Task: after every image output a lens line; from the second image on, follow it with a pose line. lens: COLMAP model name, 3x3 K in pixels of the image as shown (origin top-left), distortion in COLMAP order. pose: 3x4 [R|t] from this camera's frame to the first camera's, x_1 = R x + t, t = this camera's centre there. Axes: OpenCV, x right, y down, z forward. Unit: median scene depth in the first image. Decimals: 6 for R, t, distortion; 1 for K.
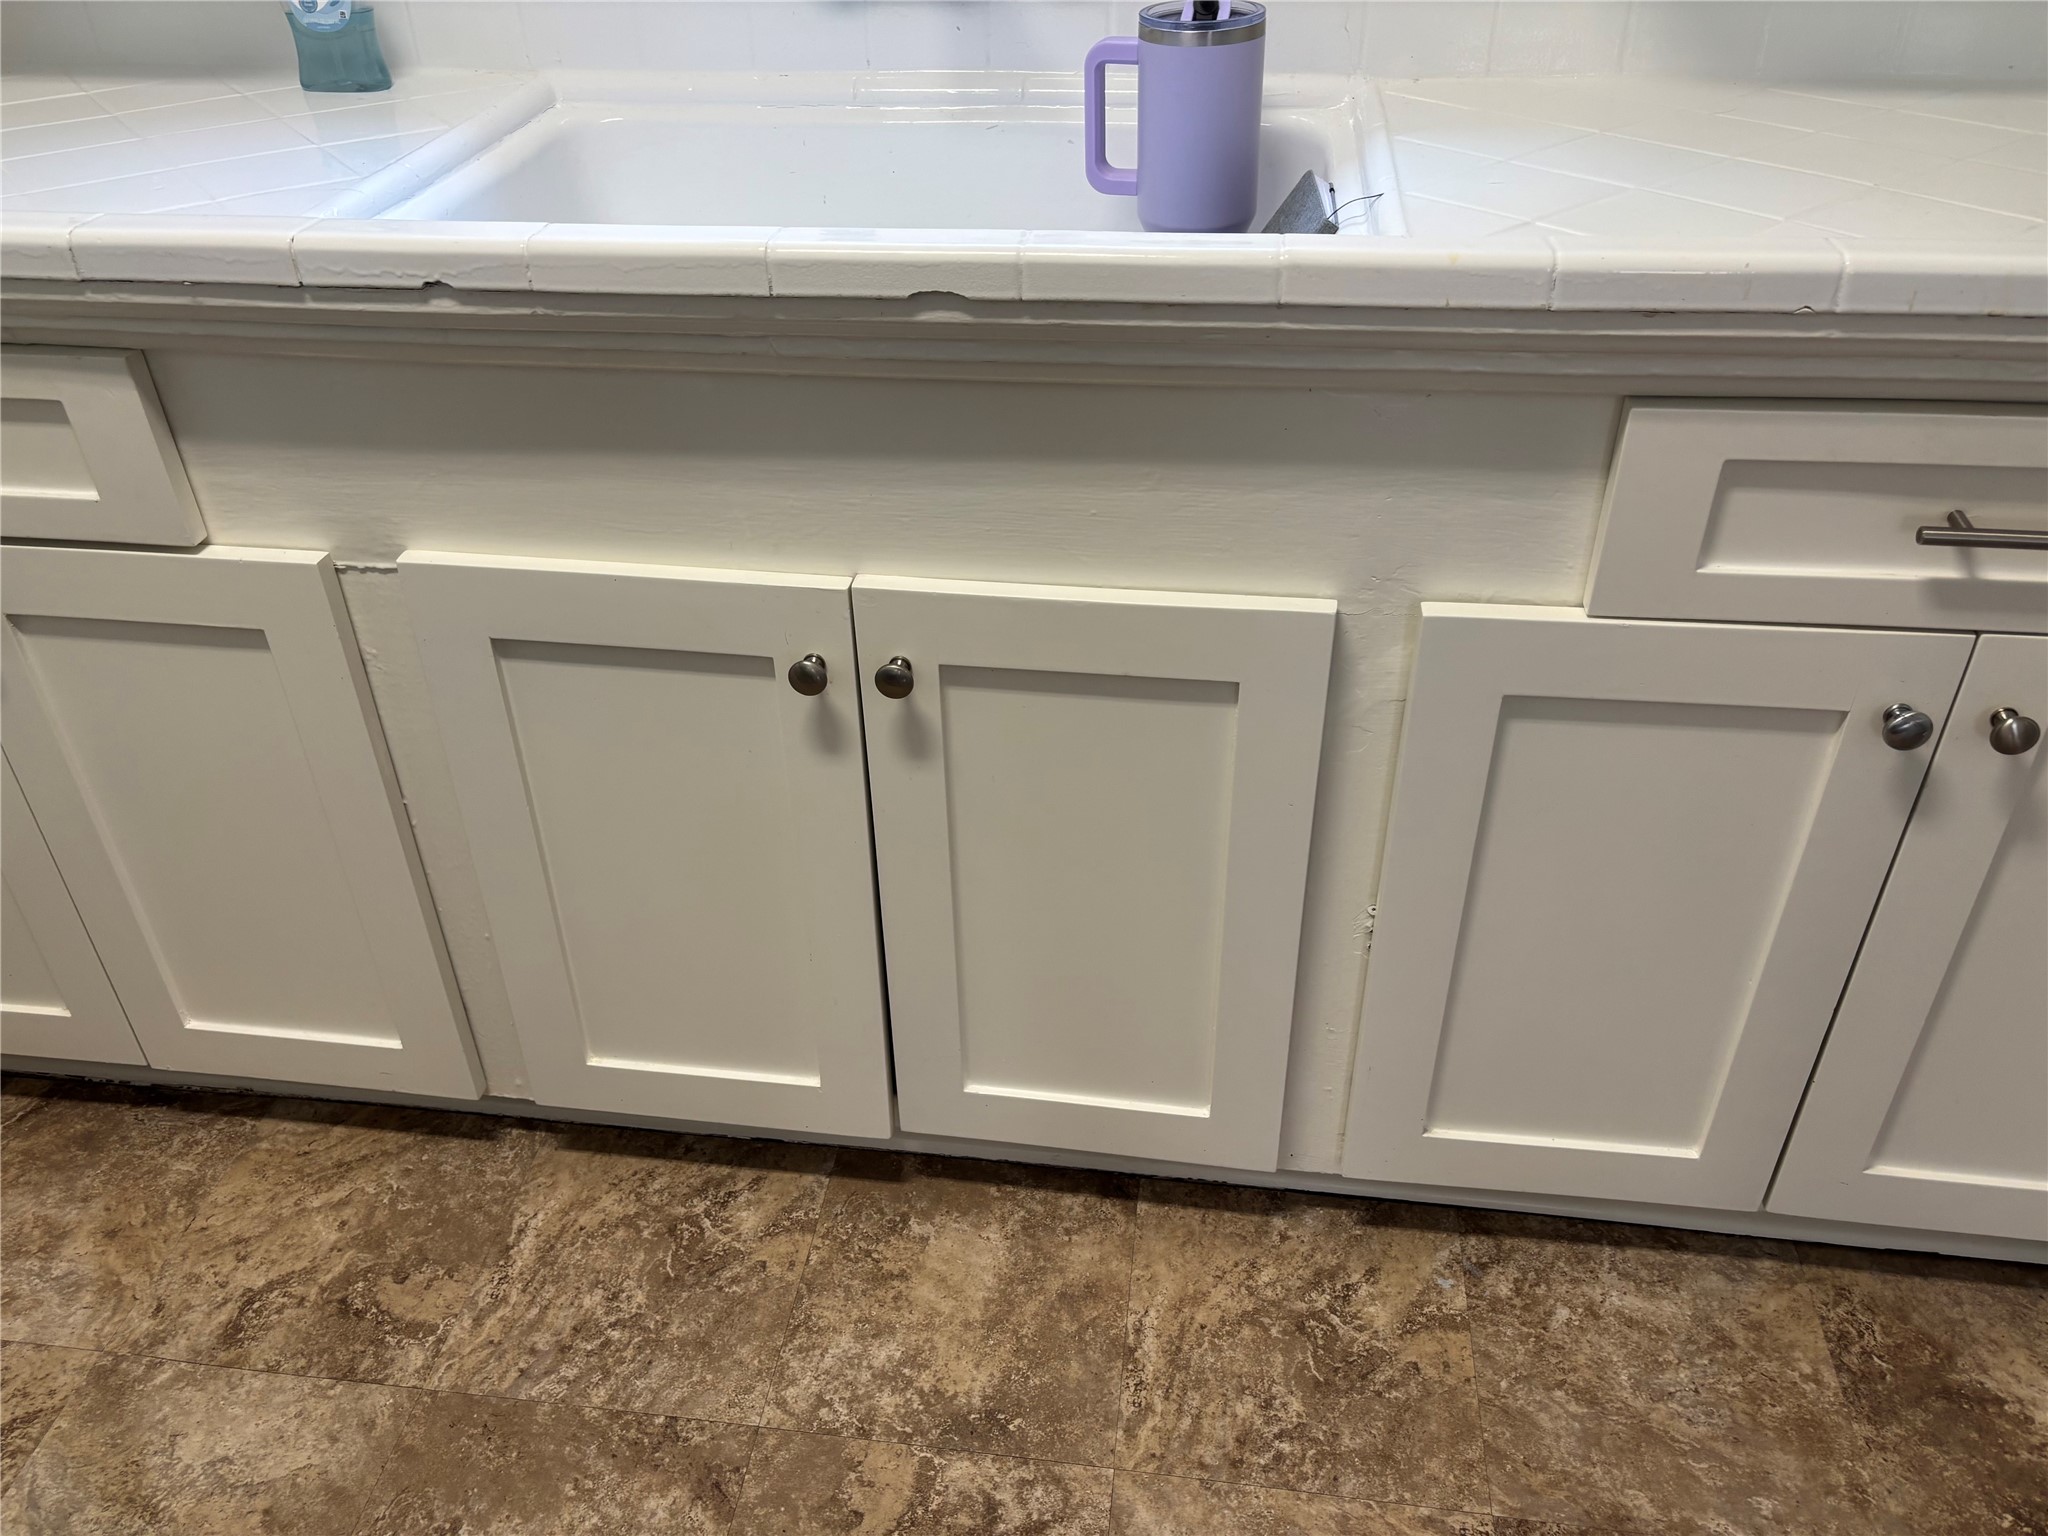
lens RADIAL K [[1554.2, 0, 1006.8], [0, 1554.2, 773.4], [0, 0, 1]] dist [0.051319, -0.055857]
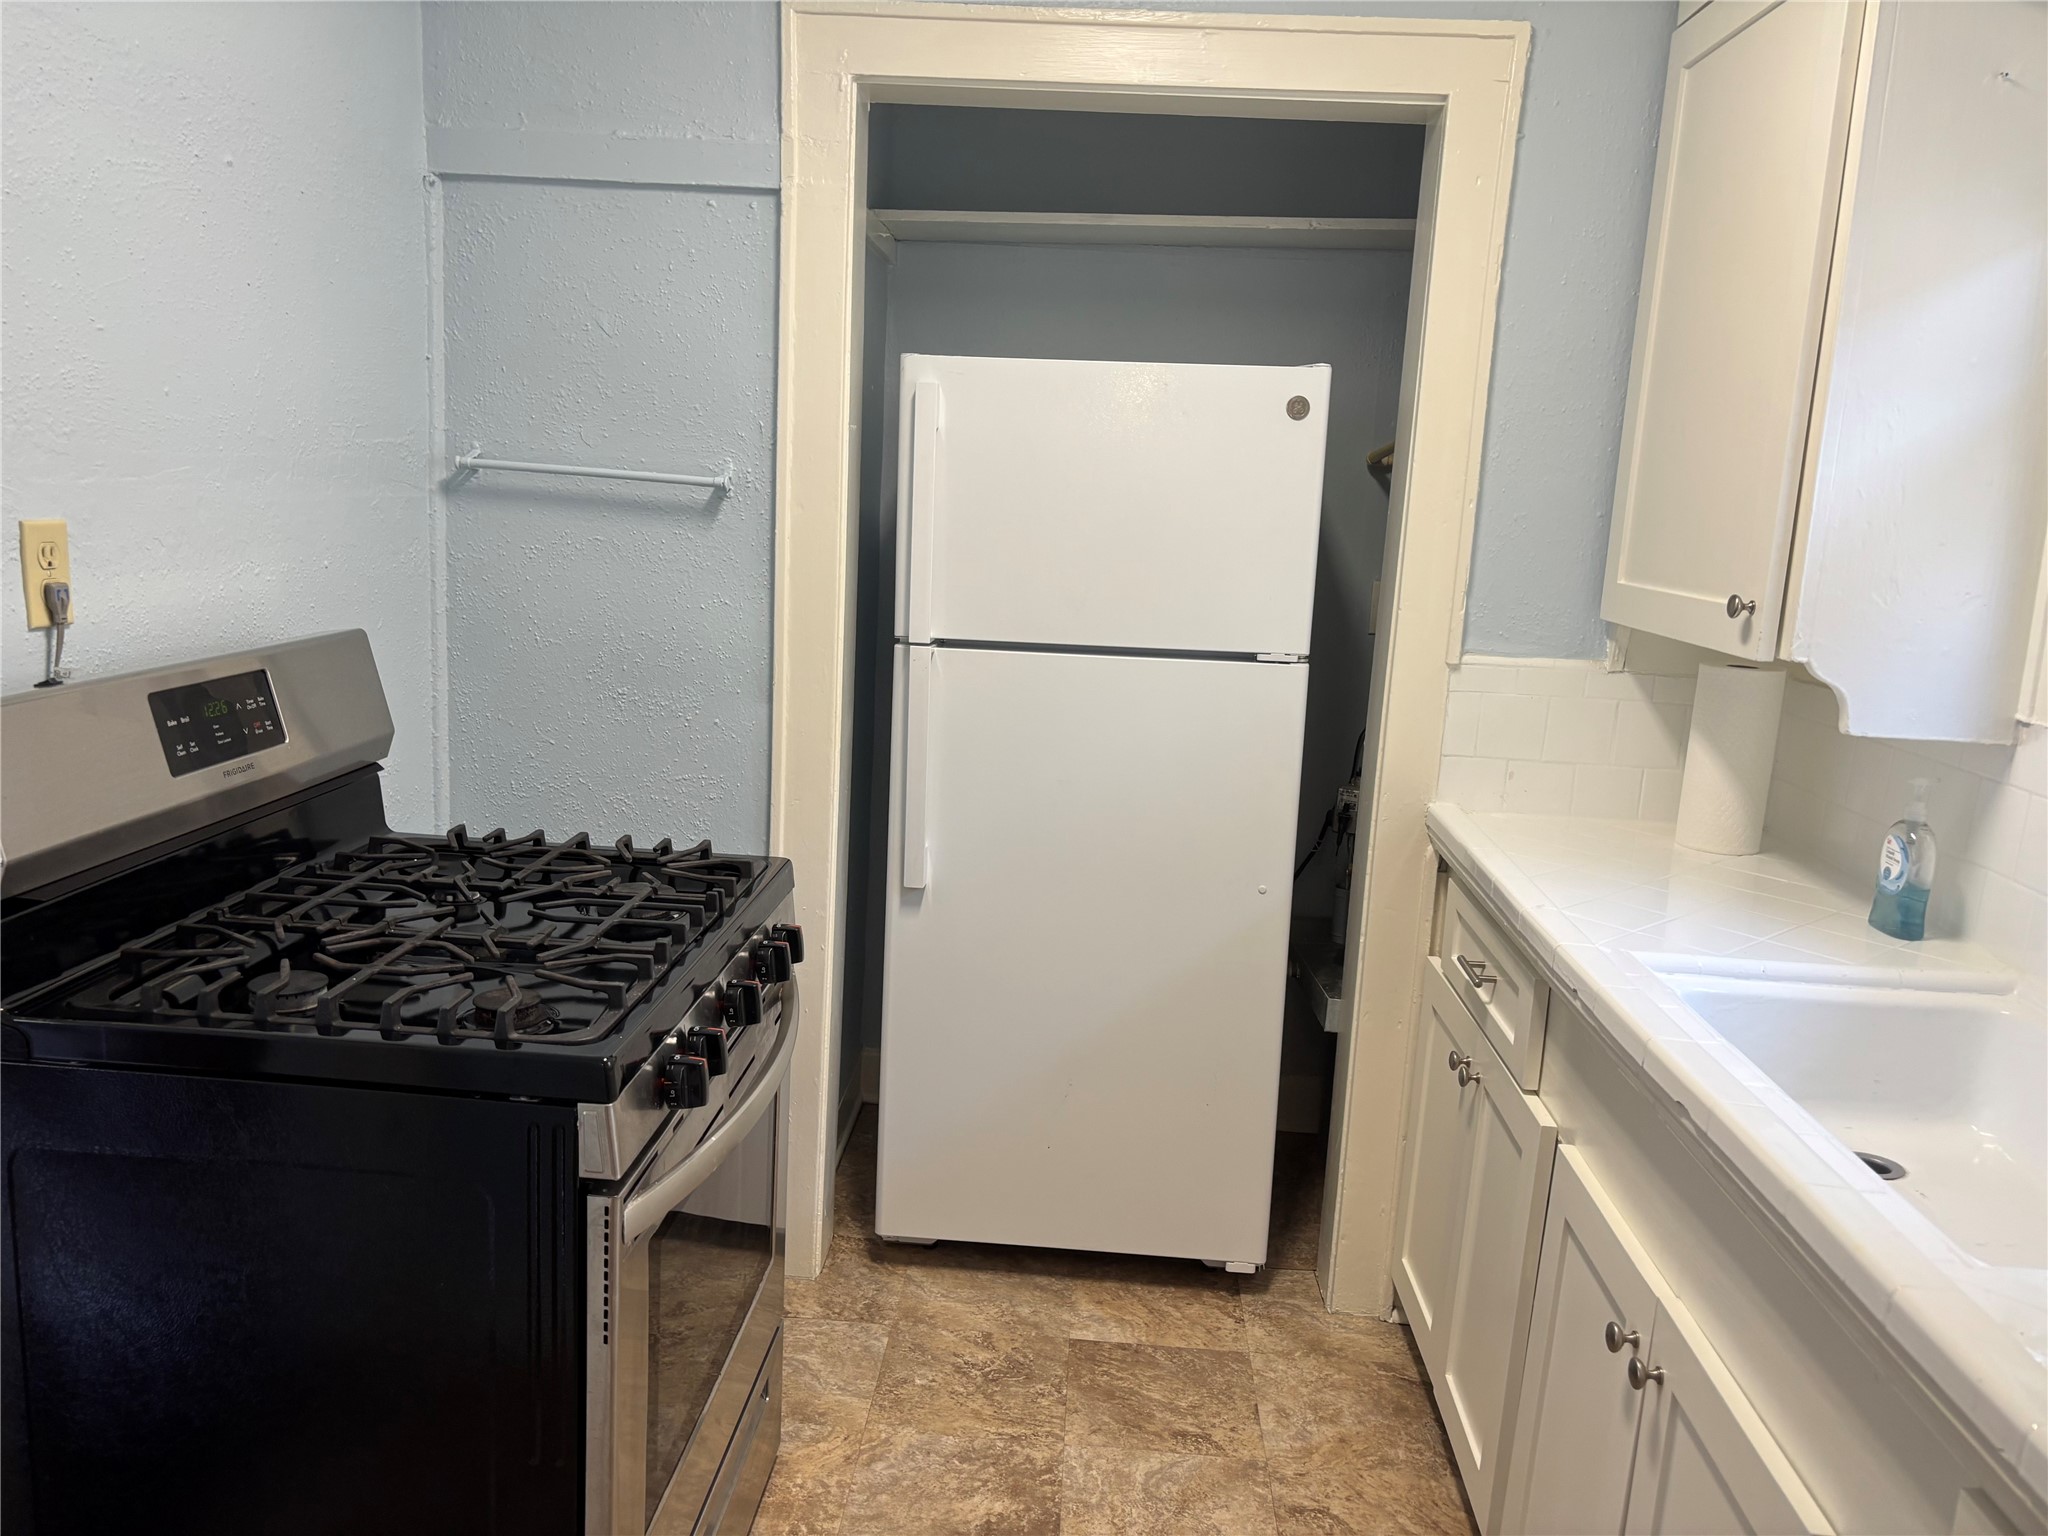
lens RADIAL K [[1554.2, 0, 1014.5], [0, 1554.2, 765.8], [0, 0, 1]] dist [0.051319, -0.055857]
pose [[0.074697, 0.209043, -0.975049, 1.055940], [-0.617396, 0.777538, 0.119401, -0.290143], [0.783098, 0.593073, 0.187142, 0.048834]]
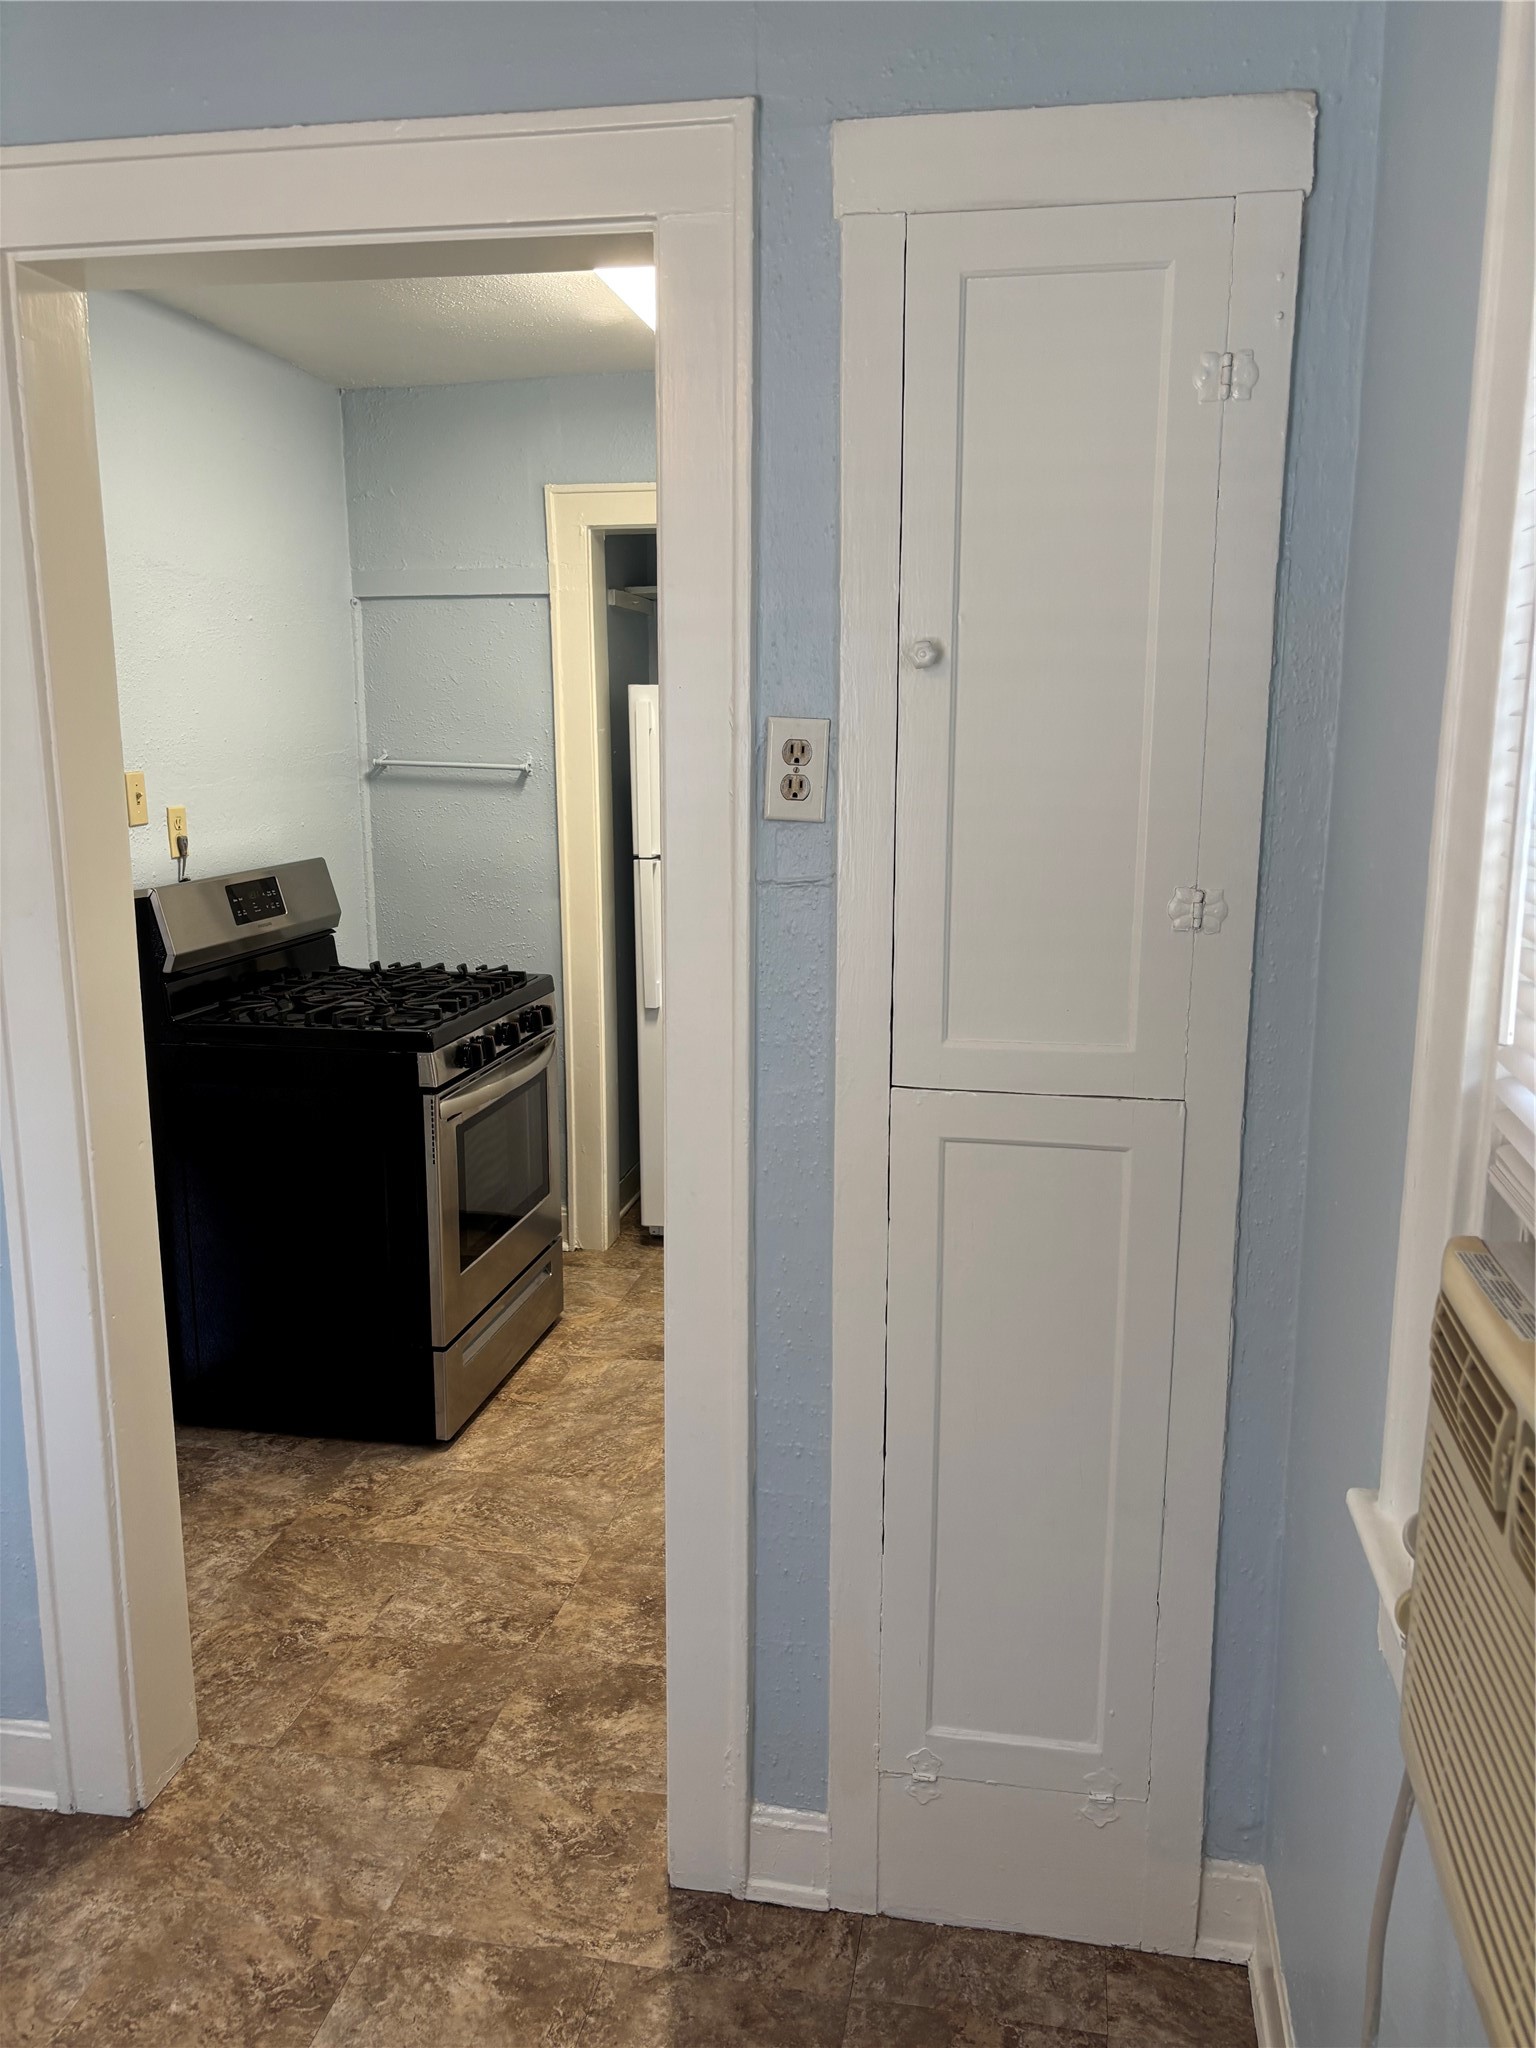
lens RADIAL K [[1554.2, 0, 783.7], [0, 1554.2, 1019.3], [0, 0, 1]] dist [0.051319, -0.055857]
pose [[-0.034859, 0.210783, -0.976911, 2.281230], [-0.575669, 0.794813, 0.192034, -0.608898], [0.816939, 0.569072, 0.093635, 0.339695]]
